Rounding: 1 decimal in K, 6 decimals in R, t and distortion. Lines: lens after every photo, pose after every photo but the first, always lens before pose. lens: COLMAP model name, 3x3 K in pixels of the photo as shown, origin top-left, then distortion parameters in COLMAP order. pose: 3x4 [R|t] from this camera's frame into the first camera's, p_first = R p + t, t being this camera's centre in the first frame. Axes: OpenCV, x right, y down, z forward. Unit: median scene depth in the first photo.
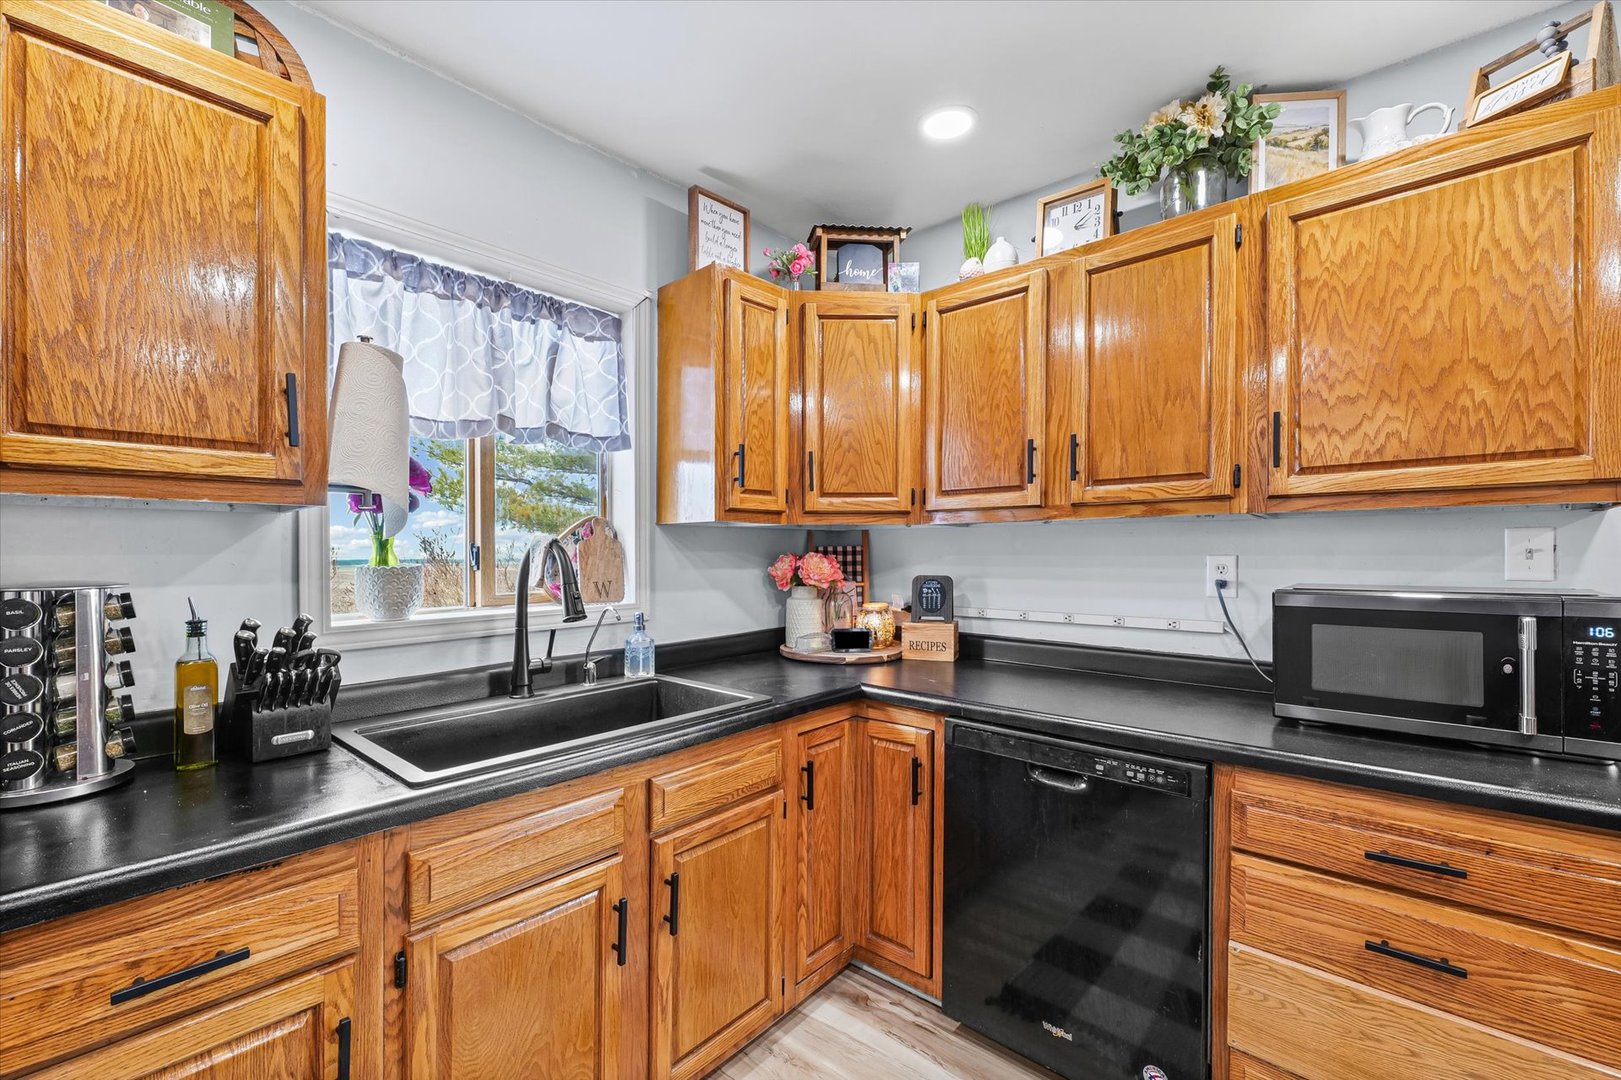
lens RADIAL K [[675.4, 0, 813.2], [0, 675.4, 544.5], [0, 0, 1]] dist [0.001294, 0.000362]
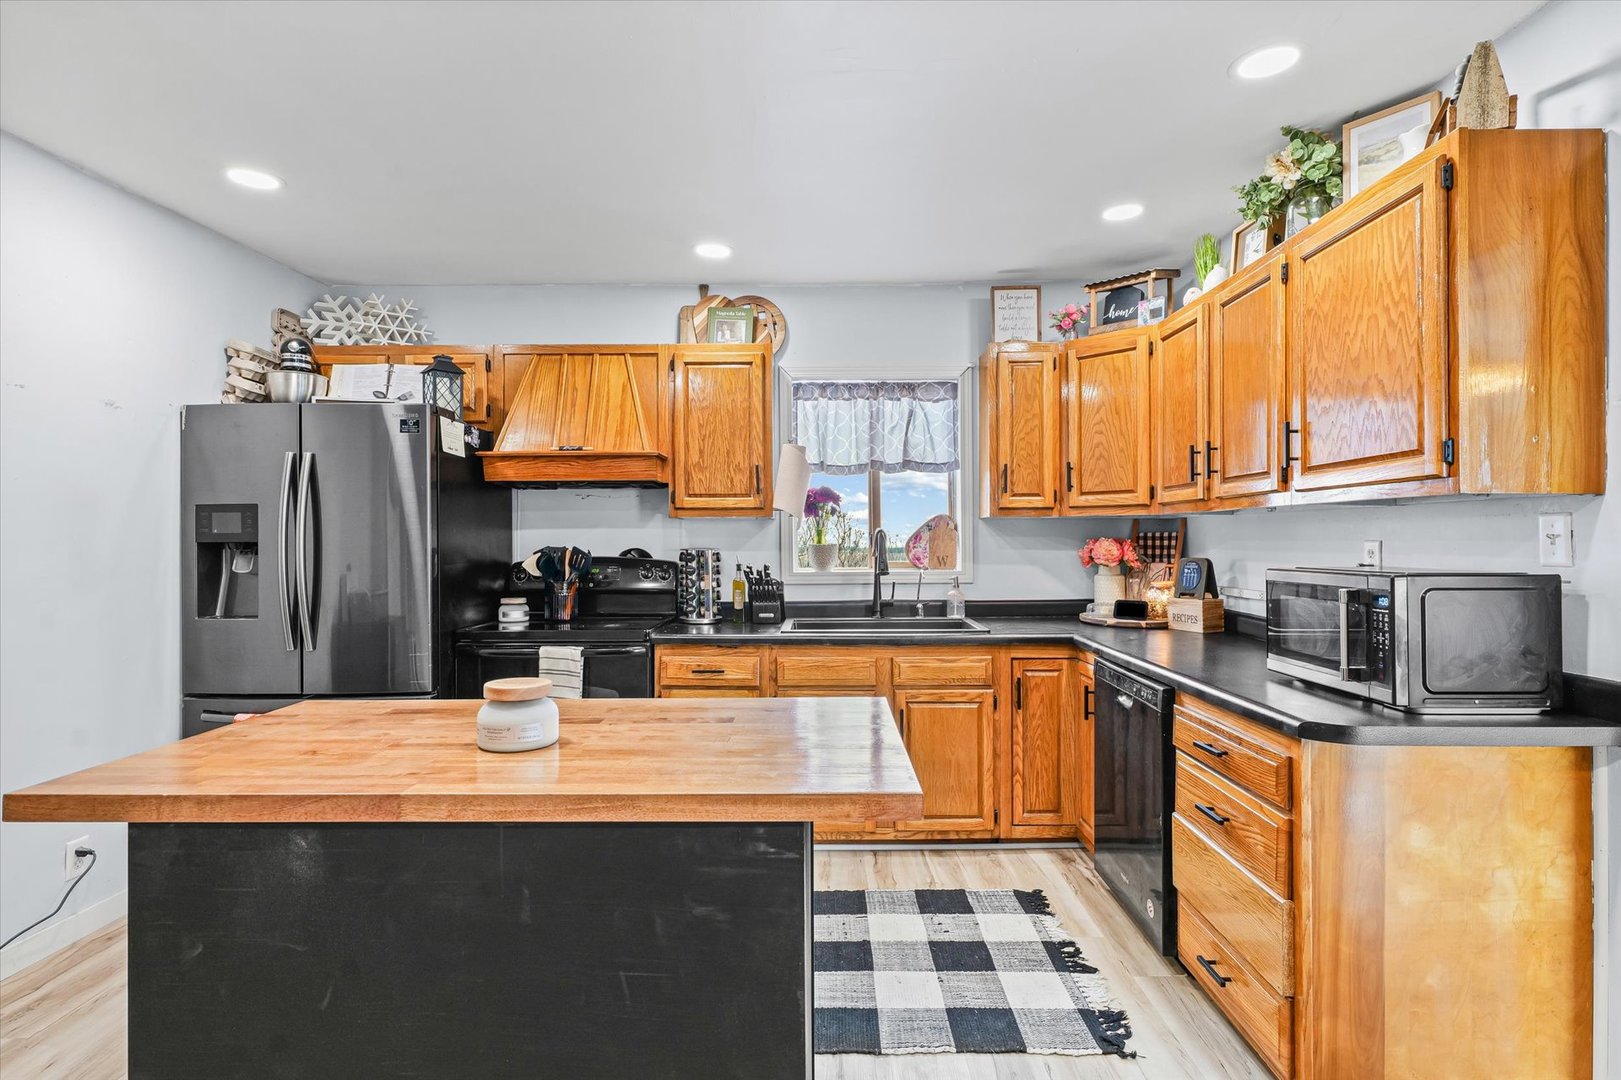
lens RADIAL K [[809.2, 0, 825.2], [0, 809.2, 520.6], [0, 0, 1]] dist [-0.003516, 0.000165]
pose [[0.658891, -0.015015, -0.752089, 1.099822], [0.007251, 0.999881, -0.013609, -0.004619], [0.752204, 0.003513, 0.658921, -0.519378]]
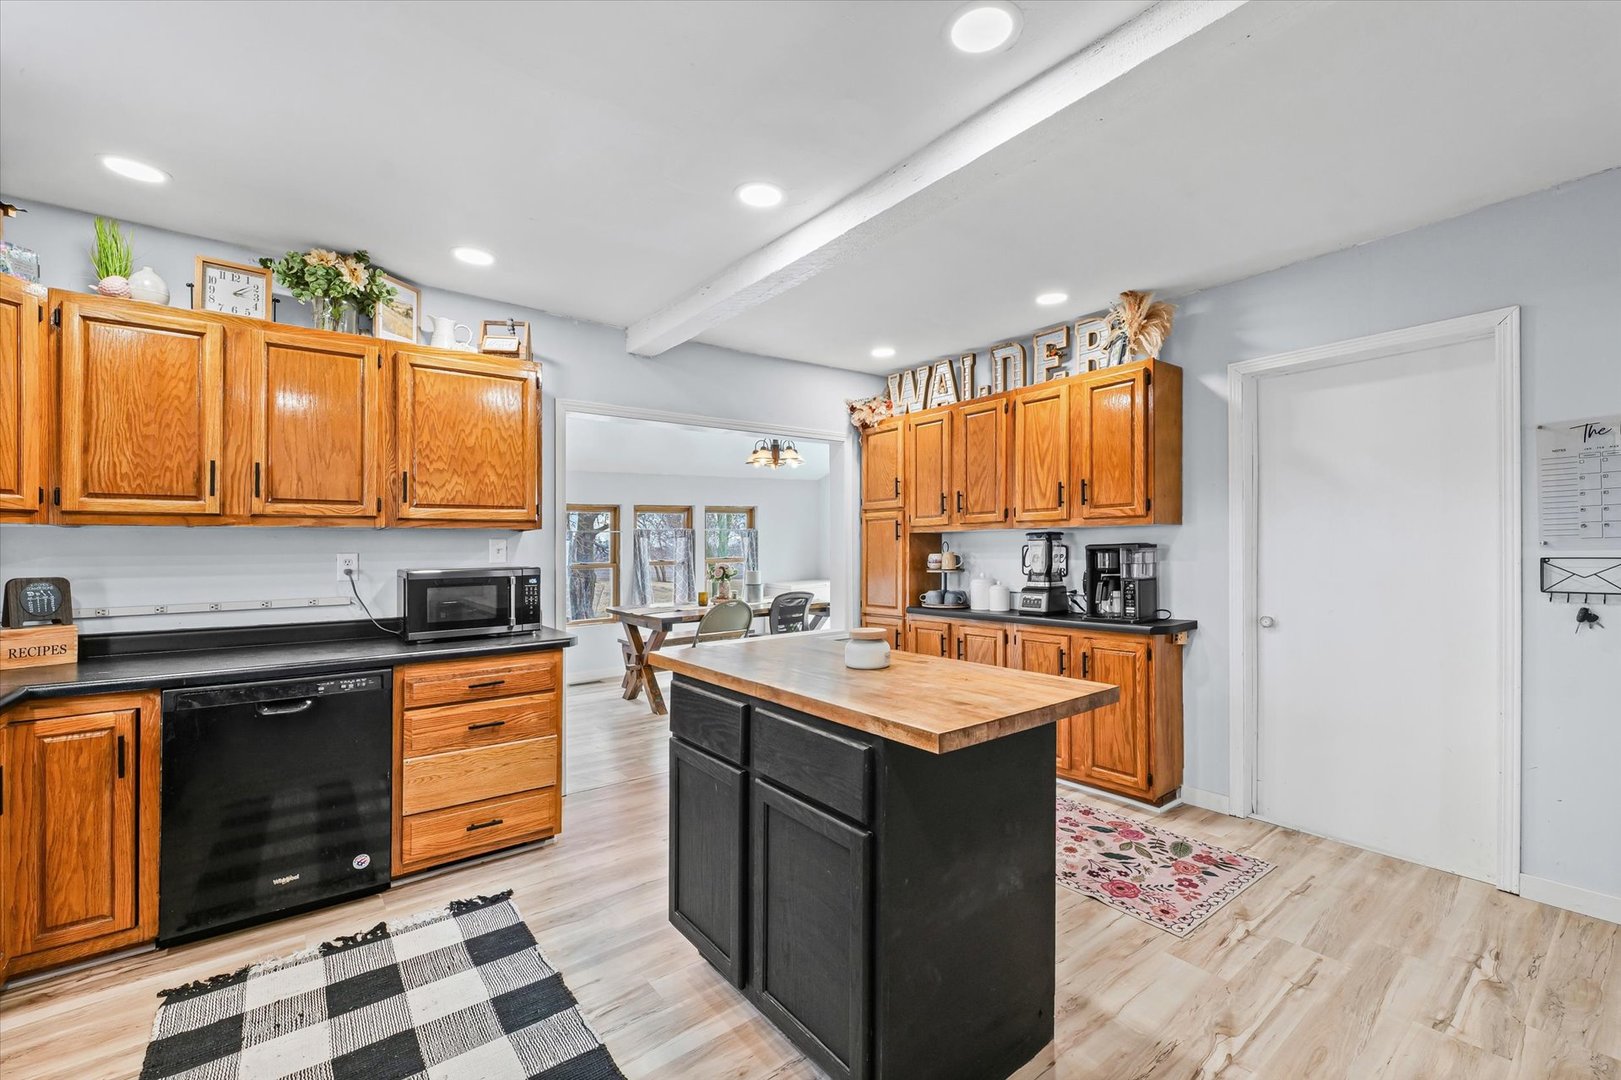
lens RADIAL K [[675.4, 0, 815.6], [0, 675.4, 551.6], [0, 0, 1]] dist [0.001294, 0.000362]
pose [[0.187930, -0.003539, 0.982176, -0.767466], [-0.000607, 0.999993, 0.003719, 0.006669], [-0.982182, -0.001295, 0.187927, -0.353363]]
